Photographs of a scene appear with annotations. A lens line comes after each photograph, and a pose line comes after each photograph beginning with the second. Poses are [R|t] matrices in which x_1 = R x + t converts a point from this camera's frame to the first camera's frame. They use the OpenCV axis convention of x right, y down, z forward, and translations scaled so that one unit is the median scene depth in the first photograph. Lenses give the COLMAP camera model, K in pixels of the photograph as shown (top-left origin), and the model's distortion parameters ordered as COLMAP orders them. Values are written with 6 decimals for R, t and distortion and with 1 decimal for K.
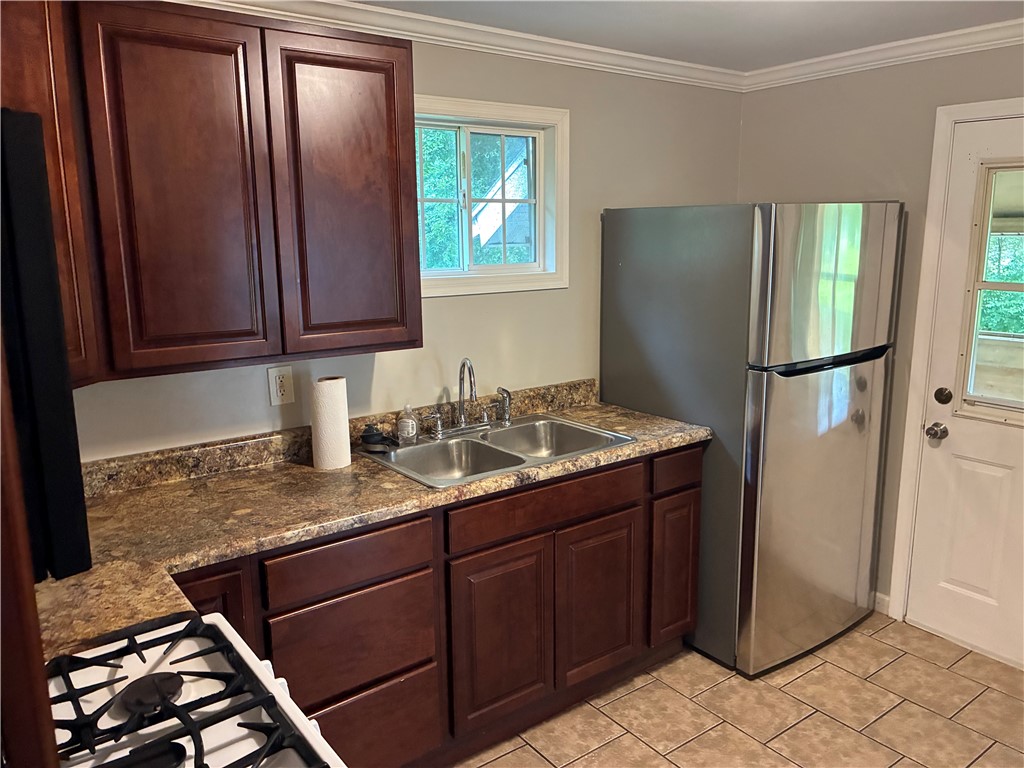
lens RADIAL K [[780.3, 0, 513.8], [0, 780.3, 371.0], [0, 0, 1]] dist [0.072780, -0.101460]
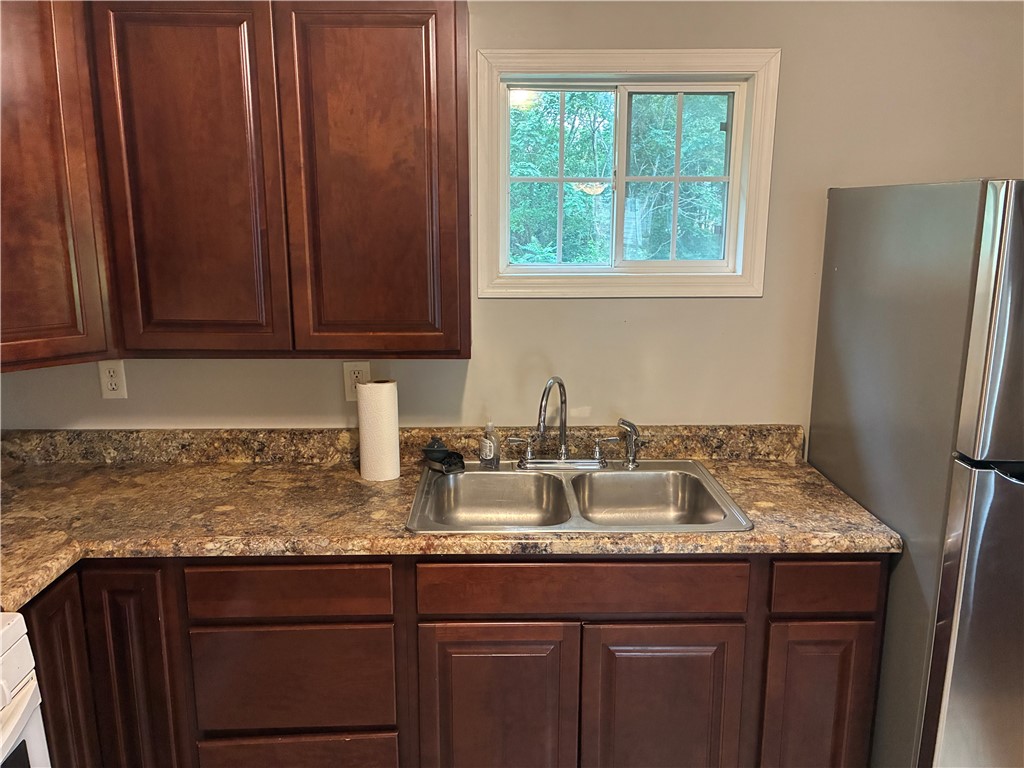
lens RADIAL K [[784.1, 0, 505.5], [0, 784.1, 377.3], [0, 0, 1]] dist [0.050359, -0.064389]
pose [[0.811946, 0.132073, -0.568595, 0.345932], [-0.112920, 0.991206, 0.068989, -0.064442], [0.572707, 0.008190, 0.819720, 0.298513]]
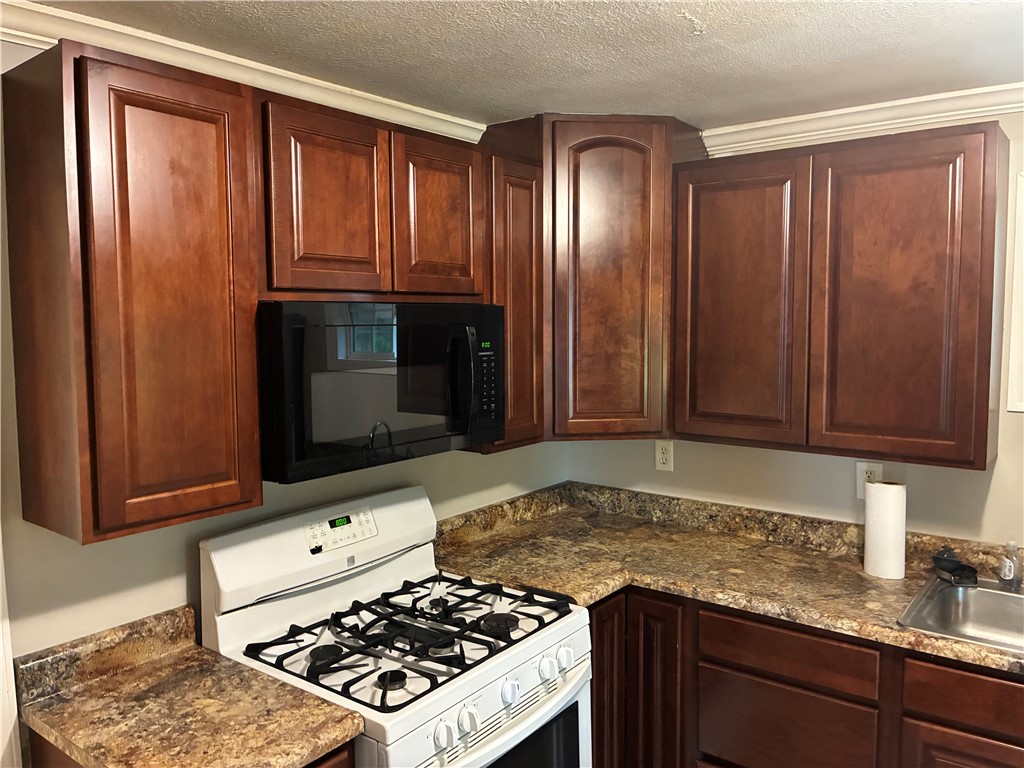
lens RADIAL K [[772.7, 0, 512.4], [0, 772.7, 380.7], [0, 0, 1]] dist [0.046730, -0.066295]
pose [[0.273613, 0.089310, -0.957684, 0.473612], [-0.164968, 0.985283, 0.044752, -0.070429], [0.947587, 0.145743, 0.284320, 0.237762]]
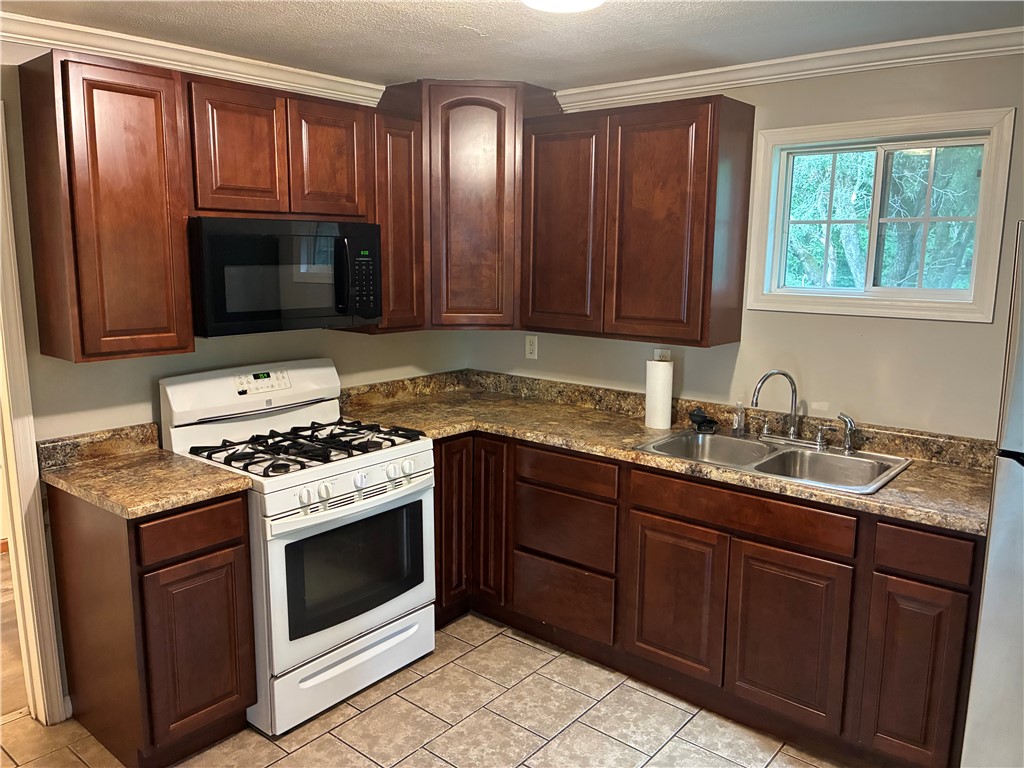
lens RADIAL K [[769.4, 0, 512.0], [0, 769.4, 384.0], [0, 0, 1]] dist [0.033734, -0.040603]
pose [[0.237598, 0.180241, -0.954495, 0.834896], [-0.182802, 0.973374, 0.138302, -0.075422], [0.954008, 0.141623, 0.264220, 0.365260]]
